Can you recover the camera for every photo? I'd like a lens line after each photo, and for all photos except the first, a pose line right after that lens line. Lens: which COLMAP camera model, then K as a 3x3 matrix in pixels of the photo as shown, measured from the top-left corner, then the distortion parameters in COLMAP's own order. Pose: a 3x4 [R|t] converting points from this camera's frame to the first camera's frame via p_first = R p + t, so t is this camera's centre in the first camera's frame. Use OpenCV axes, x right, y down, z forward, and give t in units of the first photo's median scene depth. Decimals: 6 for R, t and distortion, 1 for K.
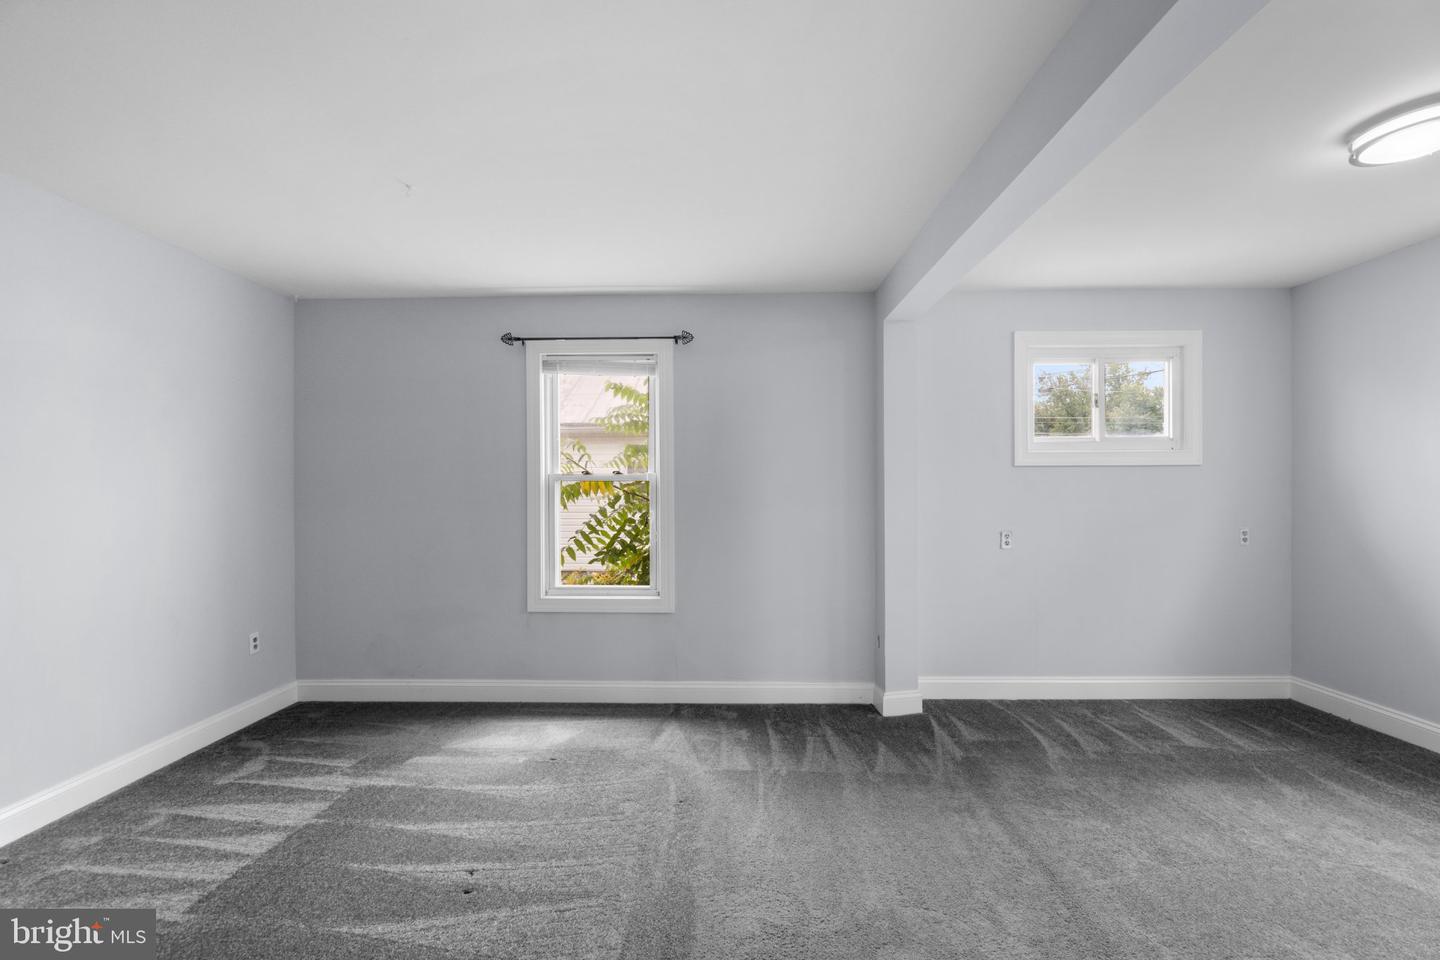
lens RADIAL K [[626.1, 0, 721.7], [0, 626.1, 489.2], [0, 0, 1]] dist [-0.005848, 0.002160]
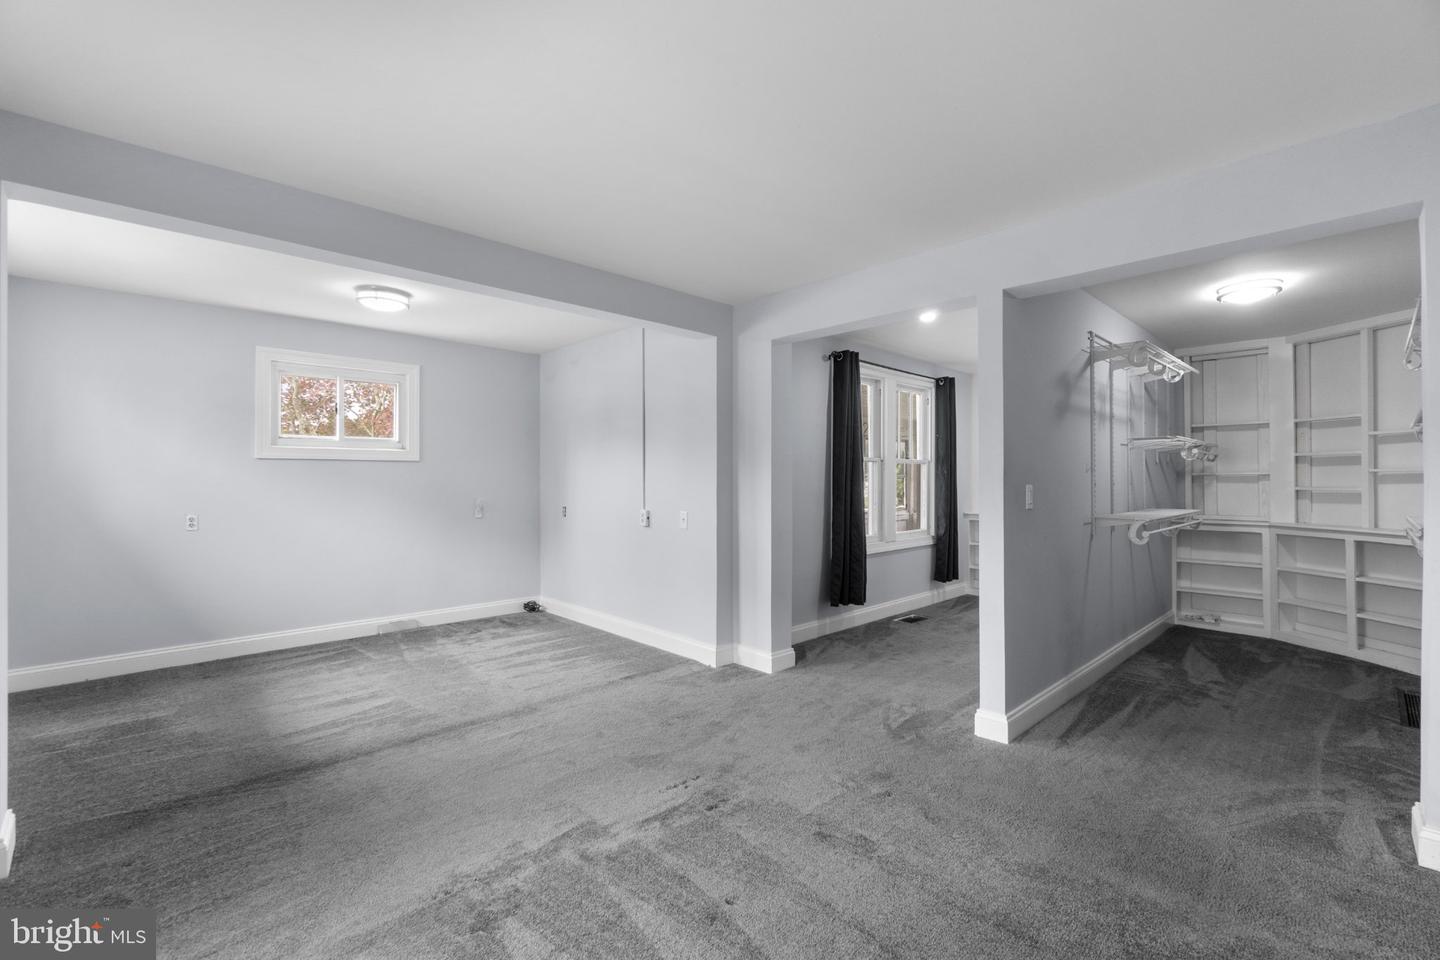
lens RADIAL K [[626.1, 0, 720.1], [0, 626.1, 471.6], [0, 0, 1]] dist [-0.005848, 0.002160]
pose [[-0.711778, 0.011861, 0.702305, -0.587945], [0.002030, 0.999888, -0.014829, 0.004850], [-0.702402, -0.009130, -0.711722, 0.926125]]
